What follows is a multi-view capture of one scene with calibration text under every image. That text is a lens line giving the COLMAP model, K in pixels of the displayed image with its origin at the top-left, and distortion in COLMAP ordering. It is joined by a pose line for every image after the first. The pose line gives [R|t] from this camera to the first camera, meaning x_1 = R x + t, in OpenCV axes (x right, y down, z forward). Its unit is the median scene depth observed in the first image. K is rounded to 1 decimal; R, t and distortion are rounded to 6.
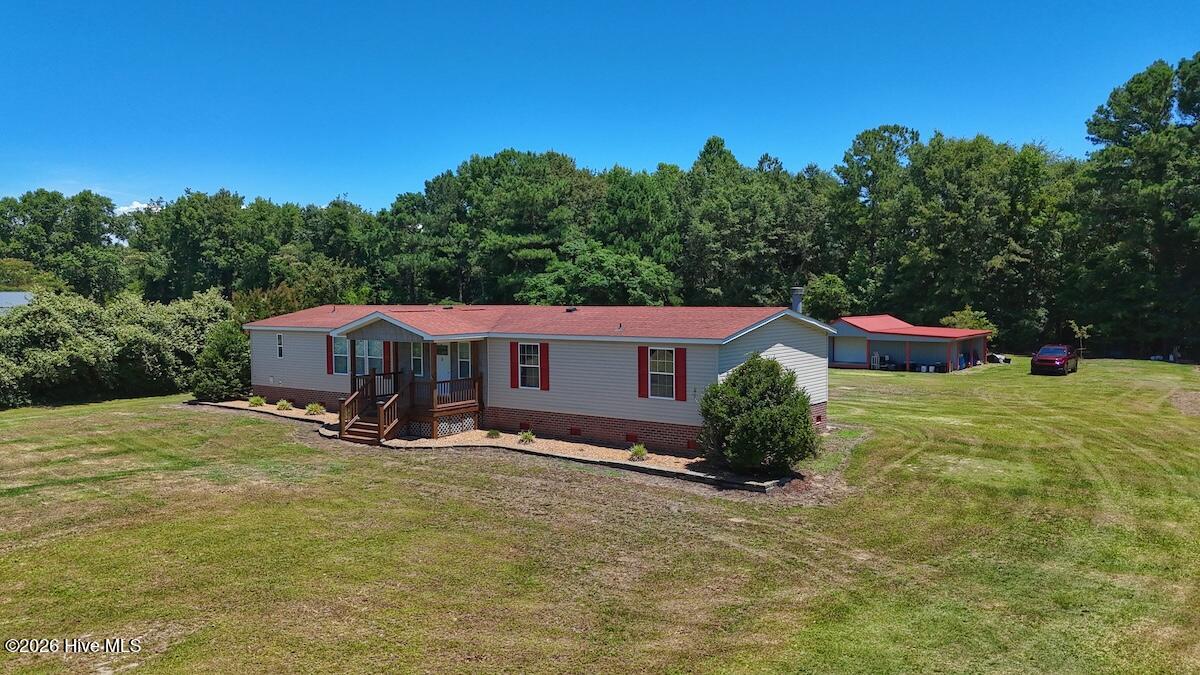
lens RADIAL K [[882.5, 0, 600.0], [0, 882.5, 337.5], [0, 0, 1]] dist [0.085796, -0.122686]
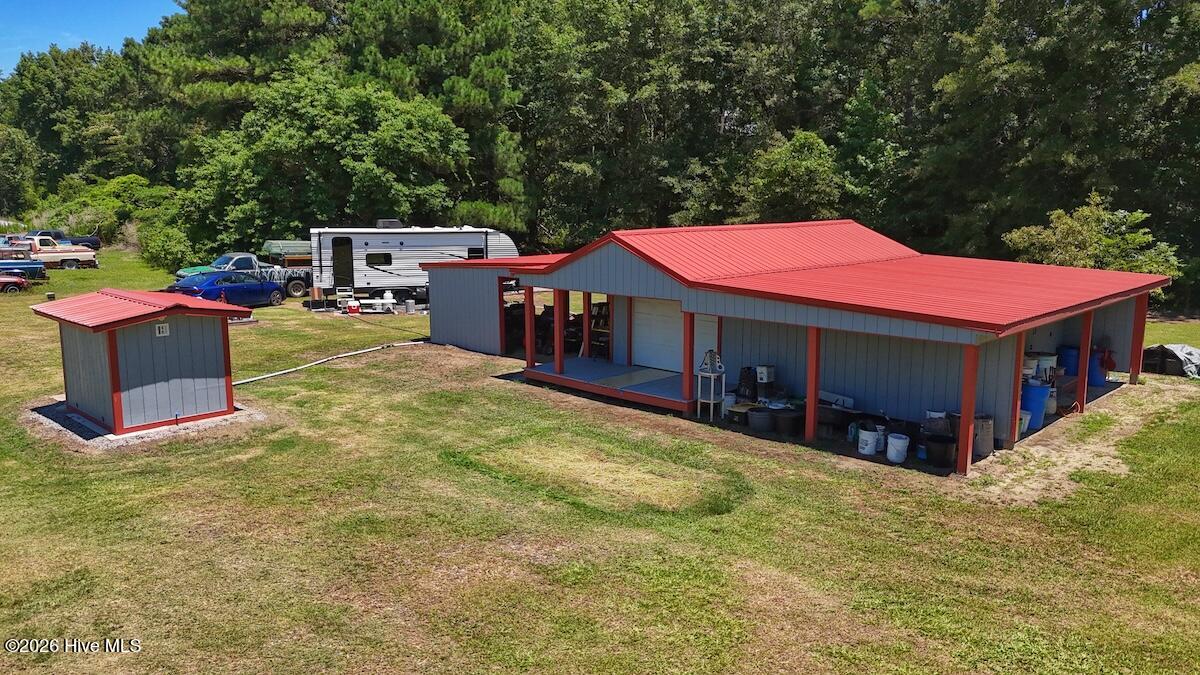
lens RADIAL K [[882.5, 0, 600.0], [0, 882.5, 337.5], [0, 0, 1]] dist [0.085796, -0.122686]
pose [[0.991373, 0.026767, -0.128311, 0.219258], [-0.012286, 0.993593, 0.112350, -0.013880], [0.130496, -0.109805, 0.985350, 0.513224]]
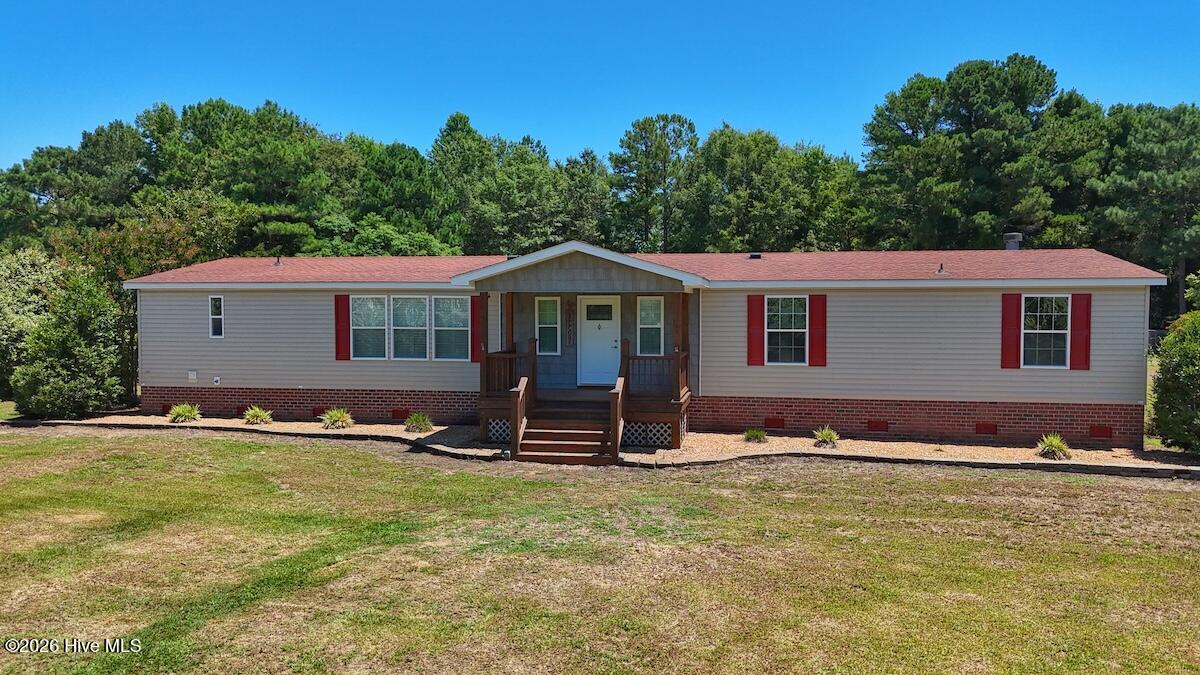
lens RADIAL K [[882.5, 0, 600.0], [0, 882.5, 337.5], [0, 0, 1]] dist [0.085796, -0.122686]
pose [[0.898856, -0.009952, 0.438131, -0.177766], [0.015332, 0.999844, -0.008742, 0.014692], [-0.437976, 0.014575, 0.898869, 0.166196]]
